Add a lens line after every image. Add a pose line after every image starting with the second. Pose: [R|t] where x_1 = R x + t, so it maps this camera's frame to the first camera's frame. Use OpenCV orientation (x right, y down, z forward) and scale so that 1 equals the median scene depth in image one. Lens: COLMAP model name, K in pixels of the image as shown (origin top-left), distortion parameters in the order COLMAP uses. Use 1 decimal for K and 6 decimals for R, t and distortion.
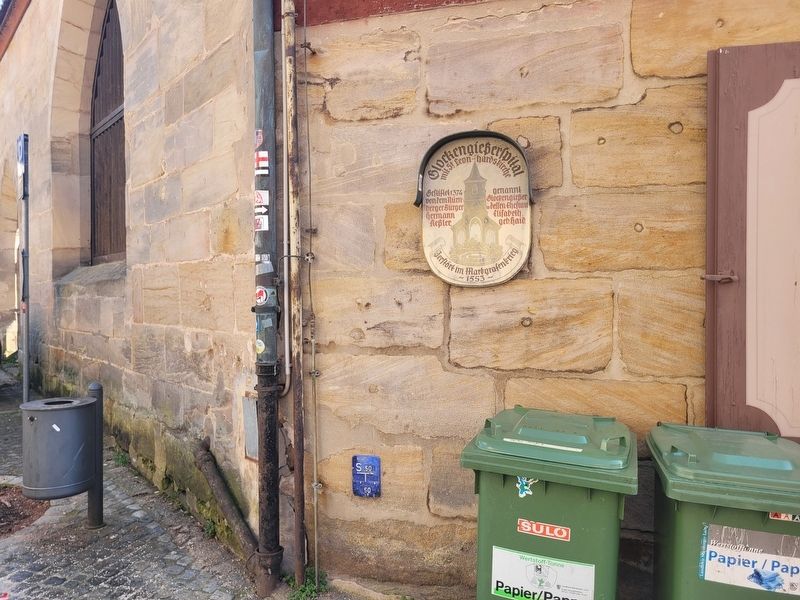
lens RADIAL K [[595.5, 0, 418.2], [0, 595.5, 297.4], [0, 0, 1]] dist [0.025860, -0.008896]
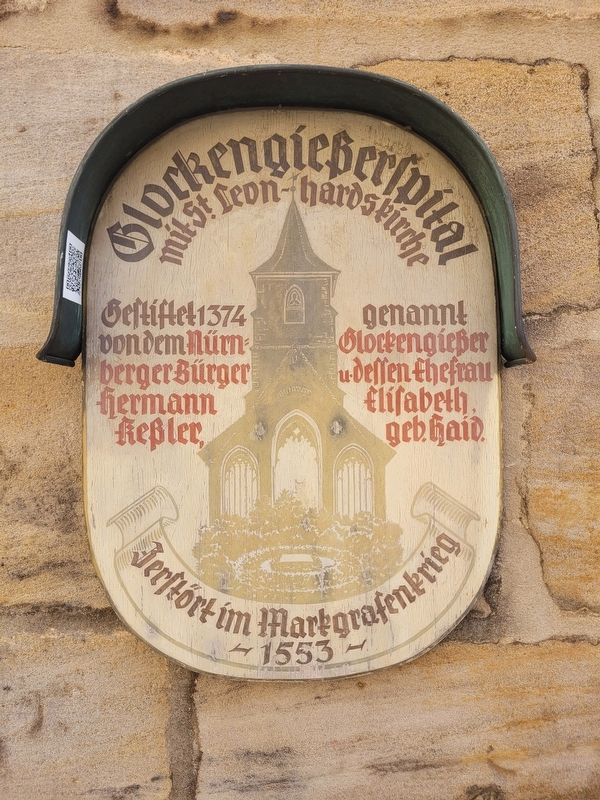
lens RADIAL K [[595.5, 0, 302.8], [0, 595.5, 402.8], [0, 0, 1]] dist [0.025860, -0.008896]
pose [[0.968904, 0.004281, 0.247399, 0.034043], [0.005056, 0.999299, -0.037092, -0.127473], [-0.247384, 0.037189, 0.968204, 0.738518]]
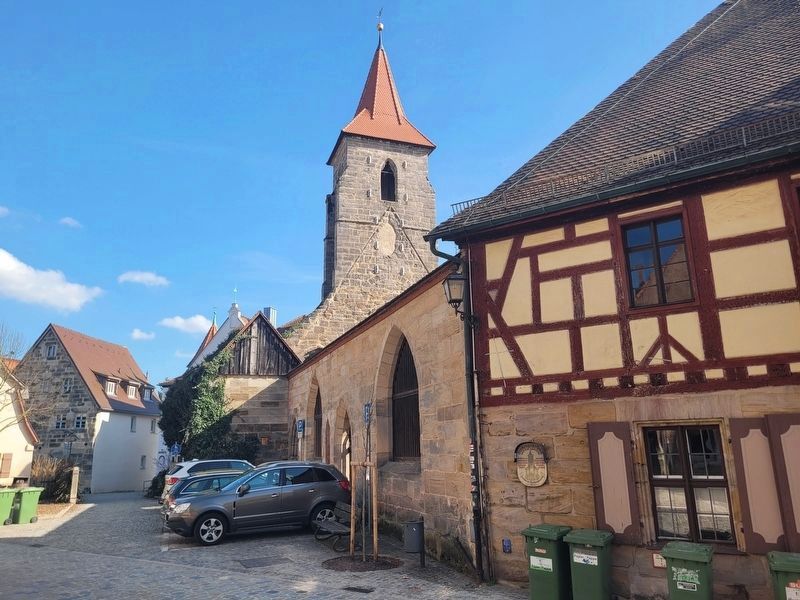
lens RADIAL K [[595.5, 0, 402.1], [0, 595.5, 294.8], [0, 0, 1]] dist [0.025860, -0.008896]
pose [[0.932469, -0.105698, -0.345440, 0.699966], [0.015873, 0.967302, -0.253130, -0.229088], [0.360900, 0.230553, 0.903657, -2.662265]]
